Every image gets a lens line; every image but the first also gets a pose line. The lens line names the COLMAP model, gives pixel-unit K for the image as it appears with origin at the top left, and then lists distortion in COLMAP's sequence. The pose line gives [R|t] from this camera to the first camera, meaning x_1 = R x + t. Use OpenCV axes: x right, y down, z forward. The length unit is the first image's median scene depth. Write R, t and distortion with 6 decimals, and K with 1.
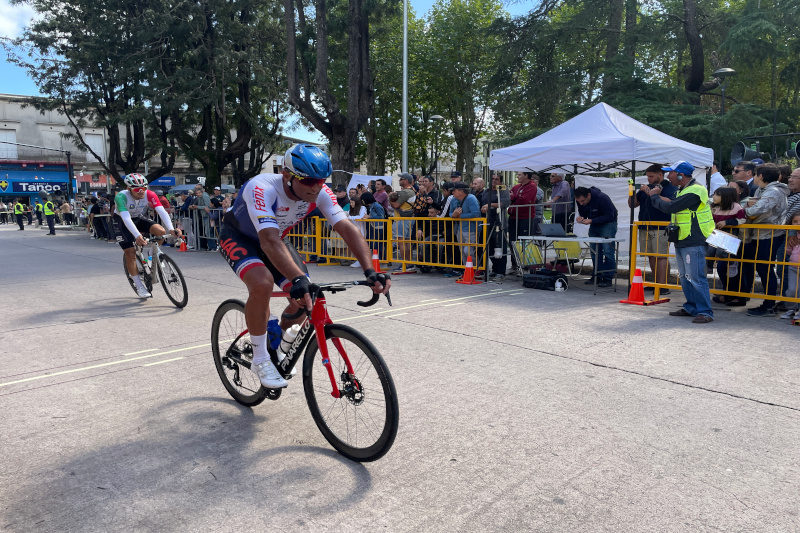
lens RADIAL K [[597.9, 0, 400.7], [0, 597.9, 267.6], [0, 0, 1]] dist [0.030445, -0.047115]
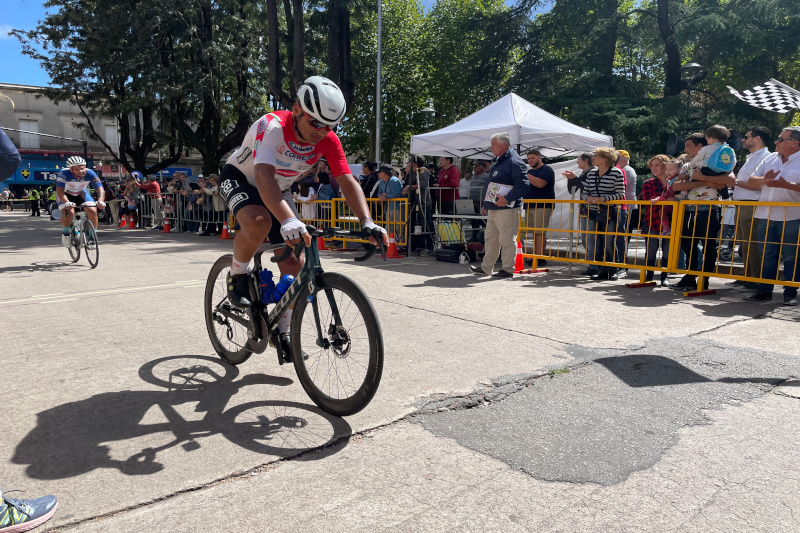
lens RADIAL K [[597.9, 0, 397.0], [0, 597.9, 271.5], [0, 0, 1]] dist [0.030445, -0.047115]
pose [[0.999127, 0.017687, -0.037834, 0.108604], [-0.017124, 0.999739, 0.015149, 0.022926], [0.038092, -0.014487, 0.999169, -0.065095]]
